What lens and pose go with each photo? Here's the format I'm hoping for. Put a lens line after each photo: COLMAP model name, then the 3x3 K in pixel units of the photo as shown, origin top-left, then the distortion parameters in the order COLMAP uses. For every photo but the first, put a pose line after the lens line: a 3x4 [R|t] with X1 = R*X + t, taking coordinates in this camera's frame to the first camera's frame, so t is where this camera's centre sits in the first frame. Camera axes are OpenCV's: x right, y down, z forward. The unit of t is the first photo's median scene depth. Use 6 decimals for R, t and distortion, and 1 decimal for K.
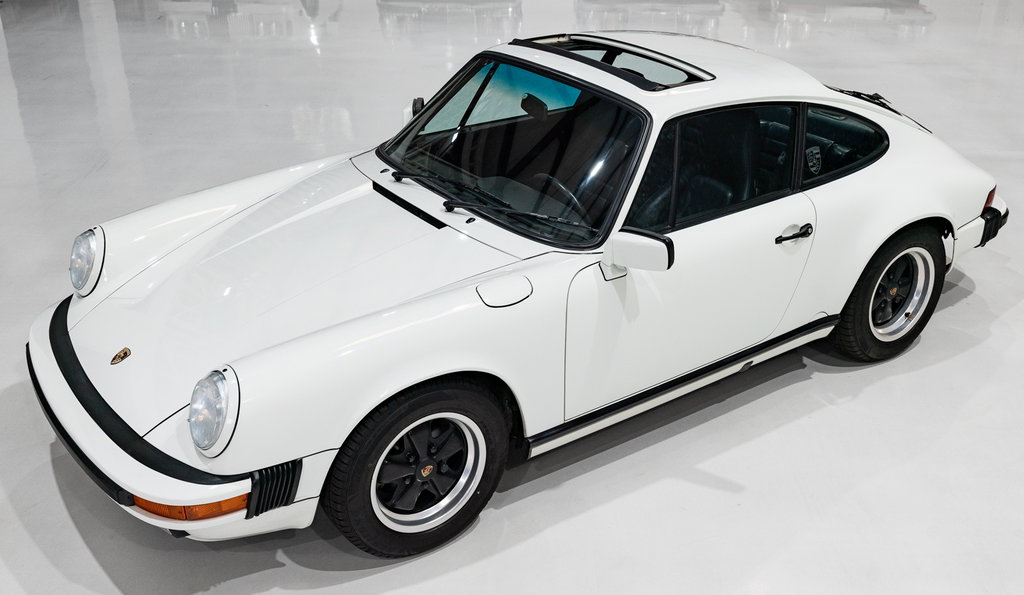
lens RADIAL K [[1048.4, 0, 514.2], [0, 1048.4, 297.9], [0, 0, 1]] dist [0.020323, 0.000000]
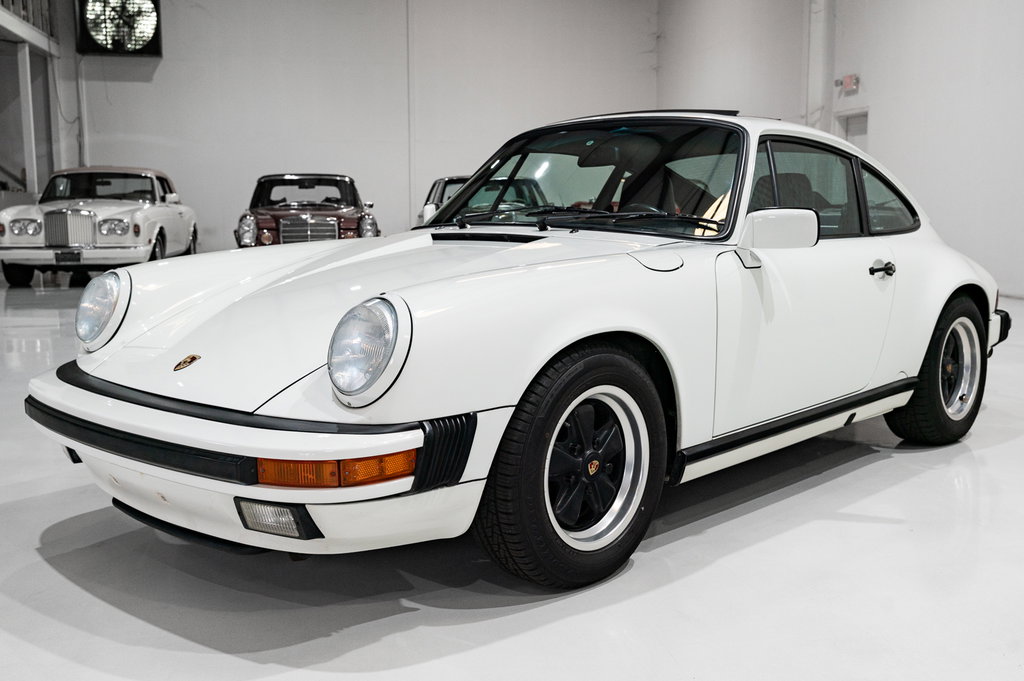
lens RADIAL K [[1033.5, 0, 515.2], [0, 1033.5, 357.6], [0, 0, 1]] dist [0.023140, 0.000000]
pose [[0.980004, -0.034751, 0.195917, -0.271408], [0.093497, 0.949582, -0.299252, 0.291691], [-0.175640, 0.311586, 0.933844, 0.221239]]
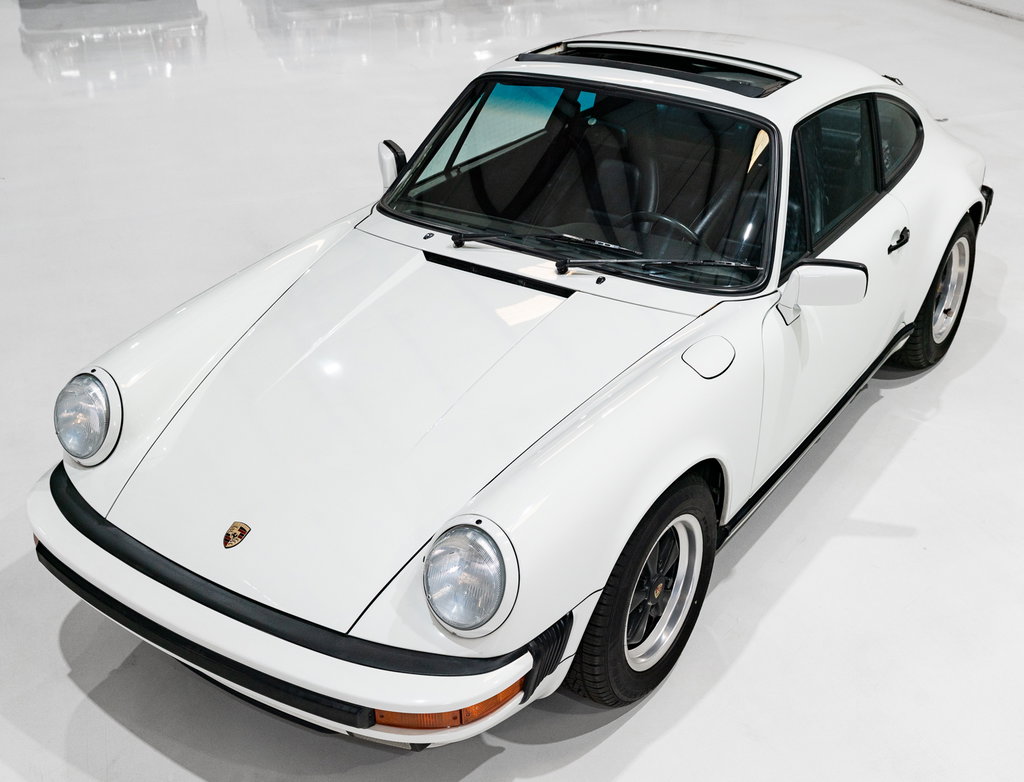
lens RADIAL K [[1180.9, 0, 506.4], [0, 1180.9, 396.0], [0, 0, 1]] dist [0.023899, 0.000000]
pose [[0.938596, -0.180187, 0.294230, -0.401904], [0.166612, 0.983478, 0.070791, -0.063486], [-0.302124, -0.017422, 0.953109, 0.148981]]
